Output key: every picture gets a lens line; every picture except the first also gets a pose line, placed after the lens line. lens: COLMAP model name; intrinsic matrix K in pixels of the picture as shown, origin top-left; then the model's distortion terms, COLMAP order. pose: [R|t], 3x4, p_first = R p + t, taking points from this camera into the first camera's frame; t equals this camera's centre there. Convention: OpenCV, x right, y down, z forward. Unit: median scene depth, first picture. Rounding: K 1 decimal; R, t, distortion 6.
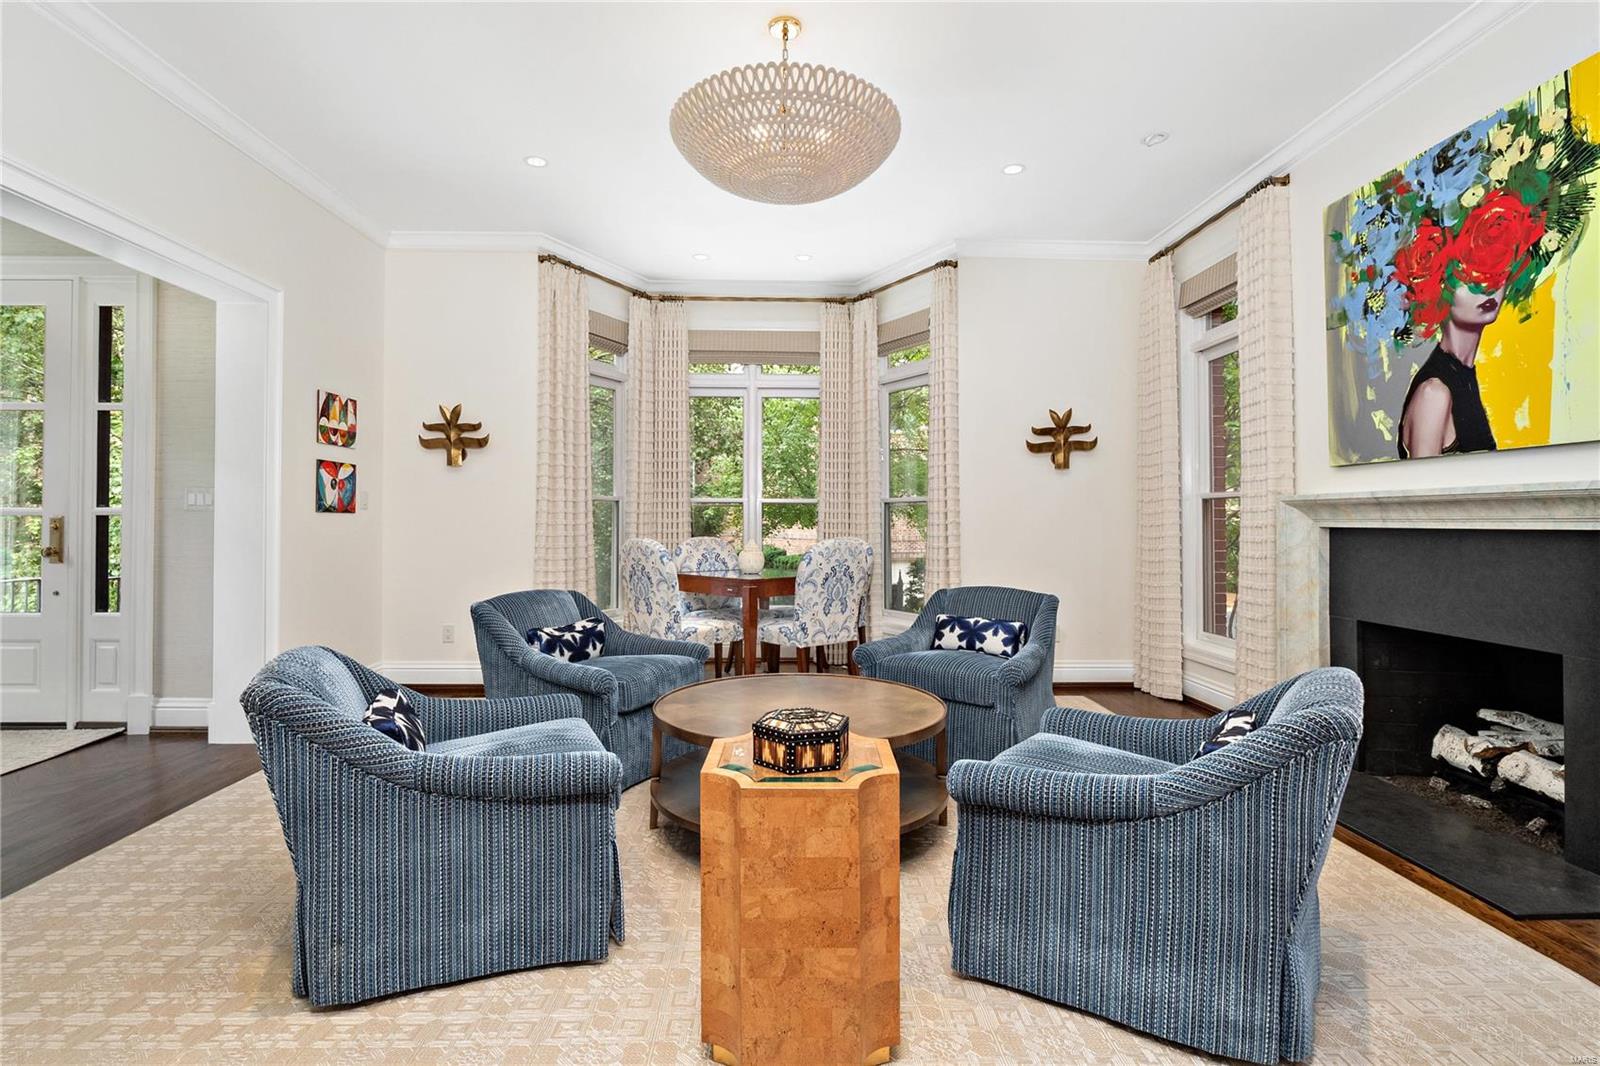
lens RADIAL K [[757.5, 0, 760.6], [0, 757.5, 510.0], [0, 0, 1]] dist [-0.009815, -0.002492]
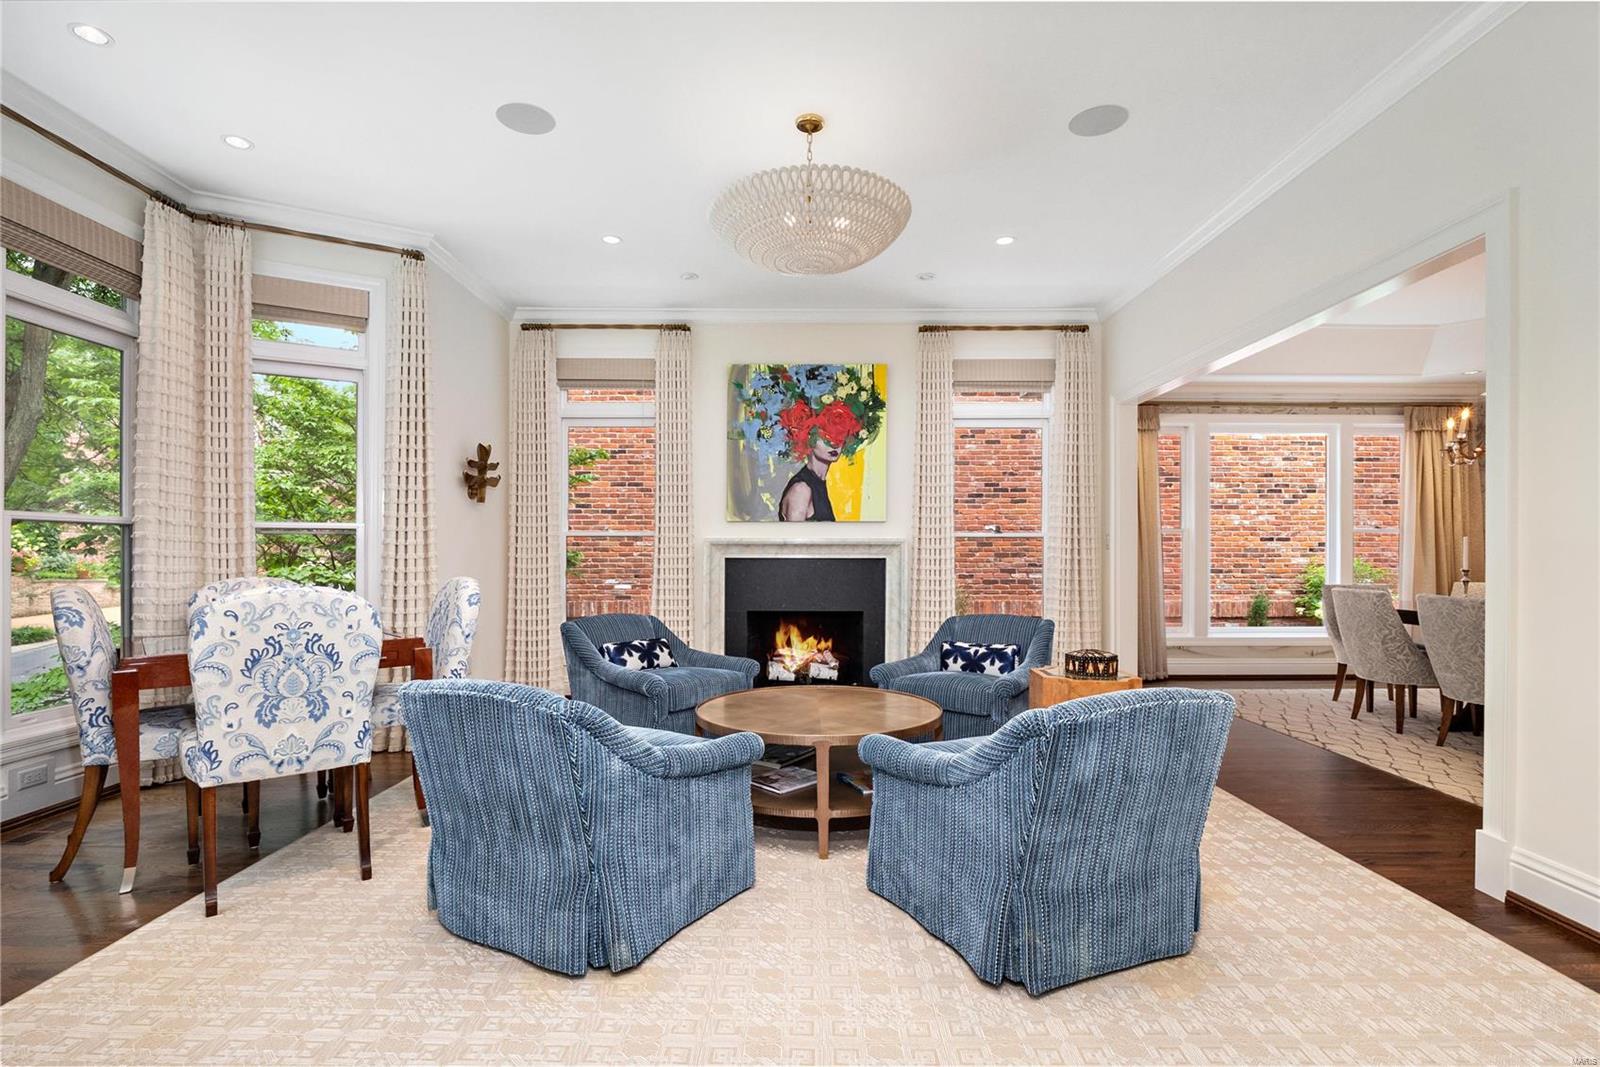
lens RADIAL K [[757.5, 0, 798.7], [0, 757.5, 537.9], [0, 0, 1]] dist [-0.009815, -0.002492]
pose [[0.023078, 0.015167, 0.999619, -1.095856], [-0.019729, 0.999697, -0.014713, 0.000401], [-0.999539, -0.019382, 0.023370, 0.969739]]
